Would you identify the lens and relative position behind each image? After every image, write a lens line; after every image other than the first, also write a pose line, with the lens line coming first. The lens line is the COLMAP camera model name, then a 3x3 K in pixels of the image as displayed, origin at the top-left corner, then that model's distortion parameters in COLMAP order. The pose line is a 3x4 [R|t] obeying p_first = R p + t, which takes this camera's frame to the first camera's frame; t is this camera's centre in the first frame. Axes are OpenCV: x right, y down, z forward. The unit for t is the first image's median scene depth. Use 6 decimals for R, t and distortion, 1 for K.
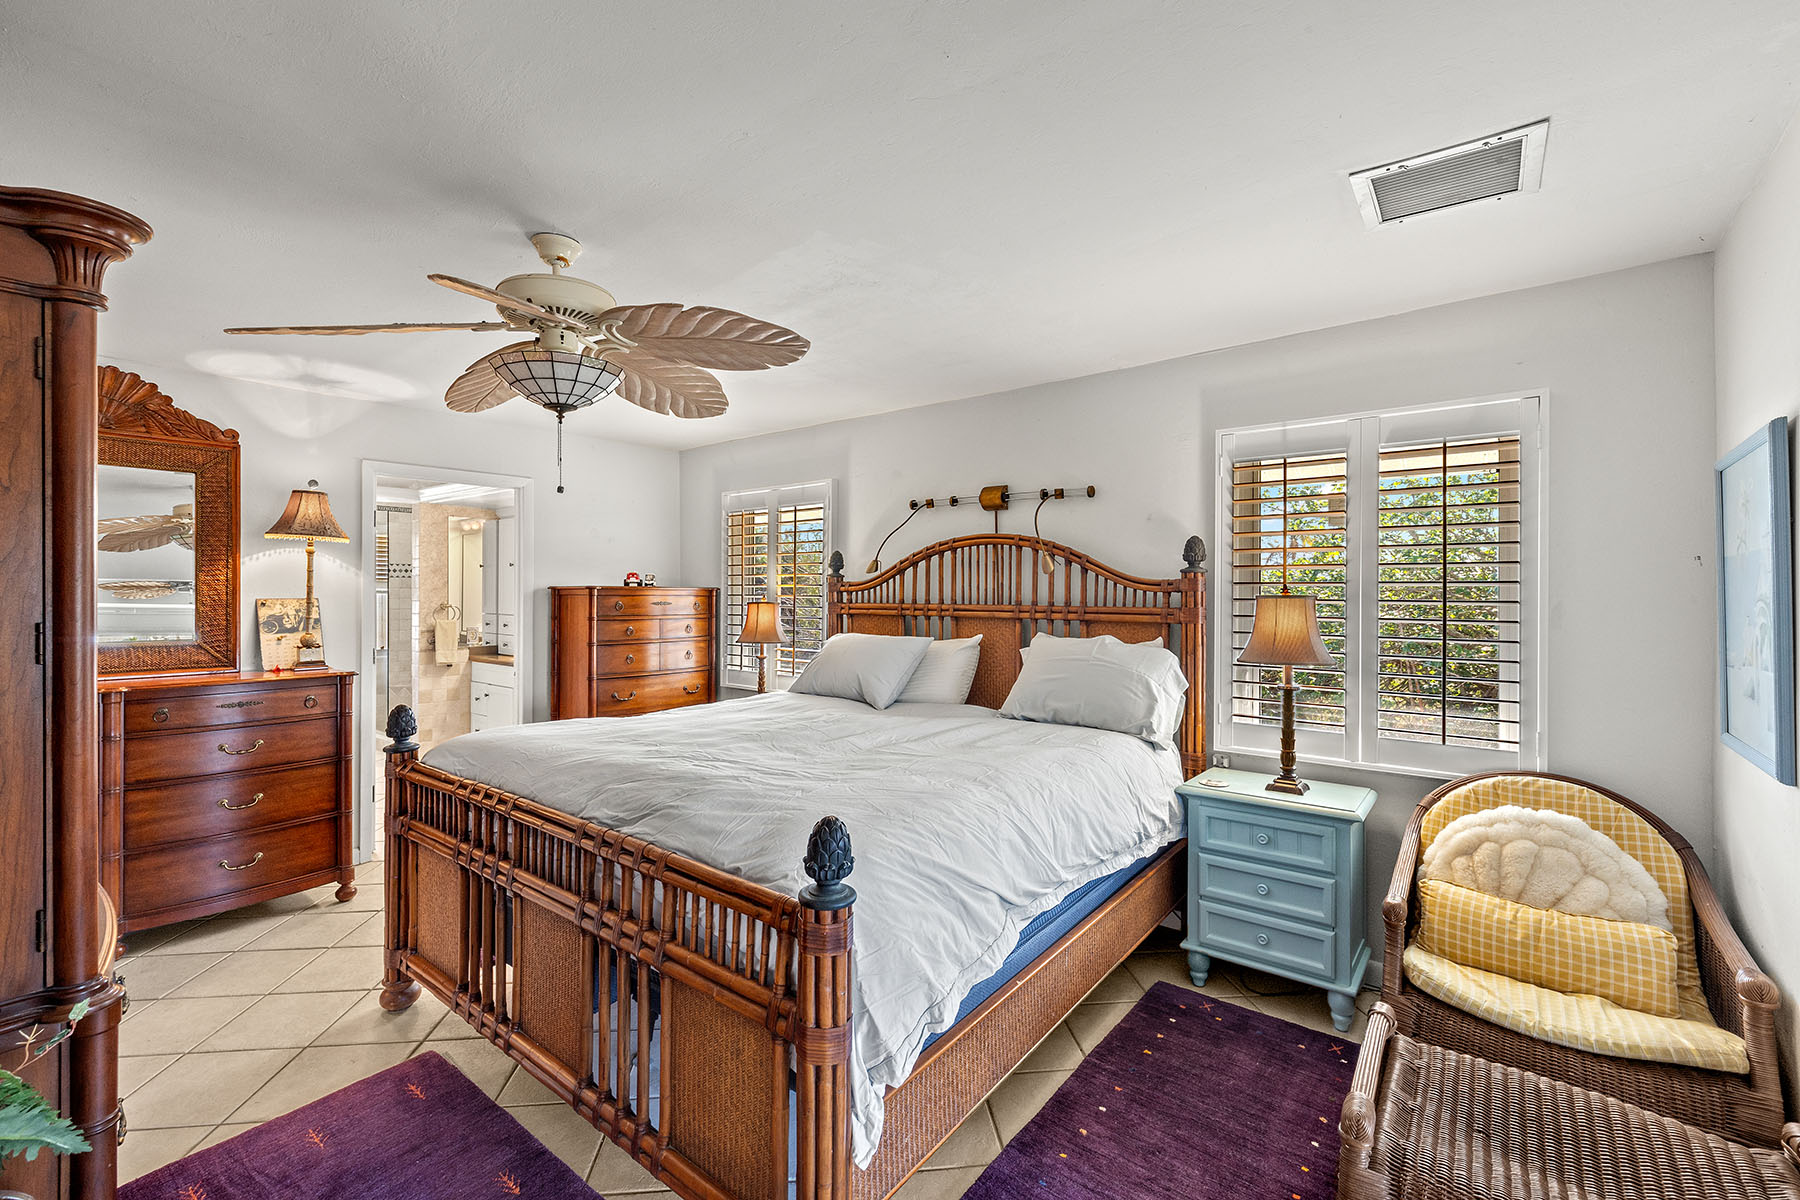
lens RADIAL K [[755.7, 0, 897.2], [0, 755.7, 596.1], [0, 0, 1]] dist [0.004573, -0.003415]
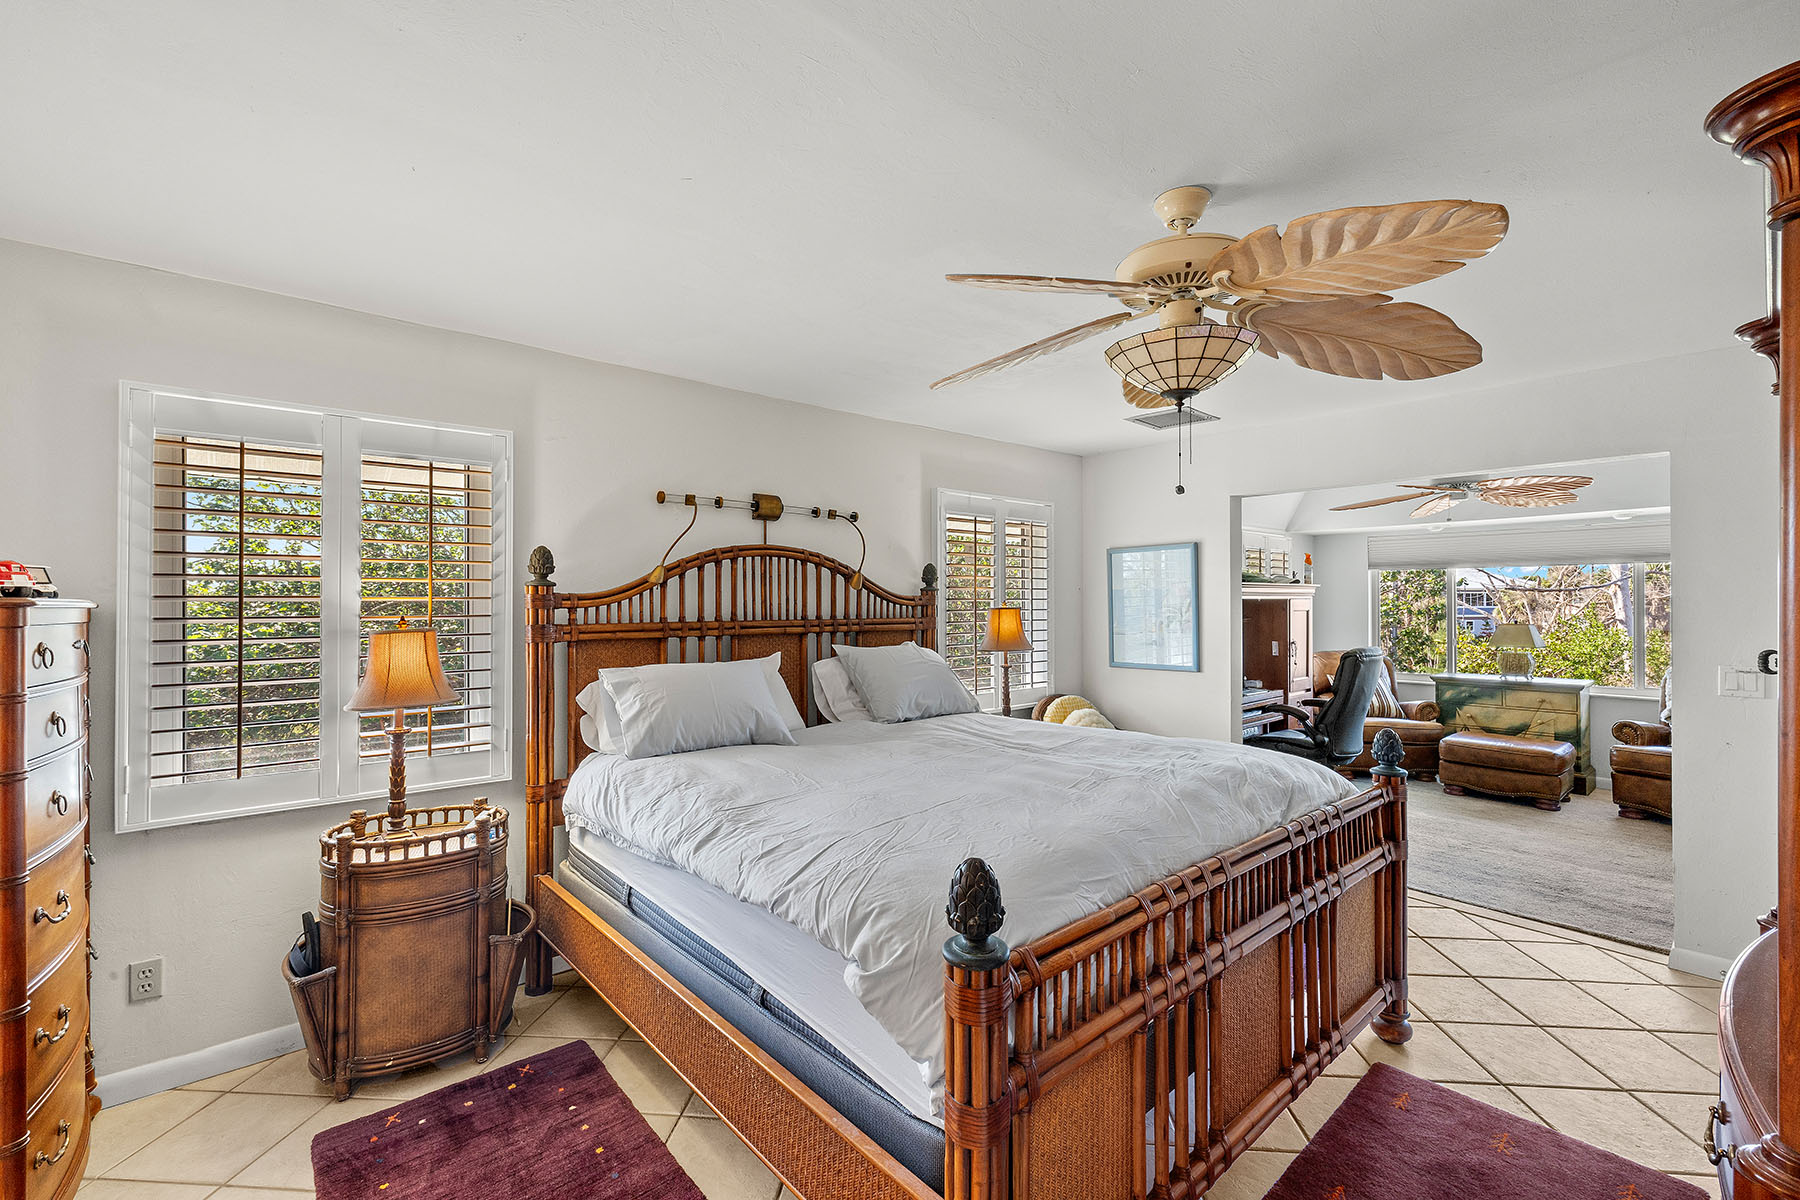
lens RADIAL K [[755.7, 0, 913.5], [0, 755.7, 603.0], [0, 0, 1]] dist [0.004573, -0.003415]
pose [[0.188961, -0.002015, 0.981982, -0.760413], [0.008840, 0.999961, 0.000351, -0.008752], [-0.981945, 0.008614, 0.188972, 0.641470]]
